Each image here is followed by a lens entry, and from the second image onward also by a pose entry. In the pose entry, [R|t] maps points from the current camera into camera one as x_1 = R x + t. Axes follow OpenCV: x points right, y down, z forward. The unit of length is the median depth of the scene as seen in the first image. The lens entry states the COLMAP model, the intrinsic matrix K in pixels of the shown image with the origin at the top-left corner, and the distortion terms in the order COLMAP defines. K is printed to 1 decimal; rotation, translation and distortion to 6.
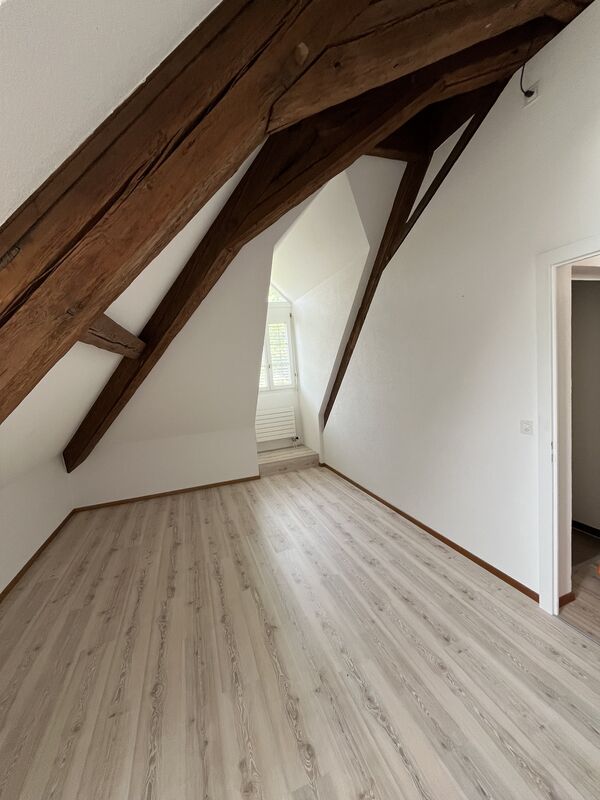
lens RADIAL K [[323.9, 0, 300.0], [0, 323.9, 400.0], [0, 0, 1]] dist [-0.000973, -0.000109]
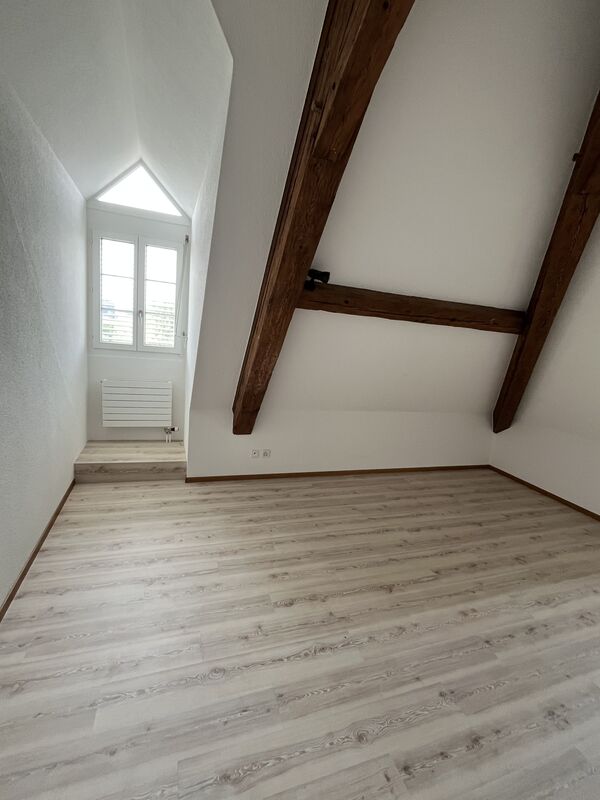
lens RADIAL K [[355.8, 0, 300.0], [0, 355.8, 400.0], [0, 0, 1]] dist [0.000286, 0.000211]
pose [[-0.018821, 0.255393, -0.966654, 0.843897], [-0.191136, 0.948075, 0.254206, -0.121158], [0.981383, 0.189546, 0.030970, 0.524634]]
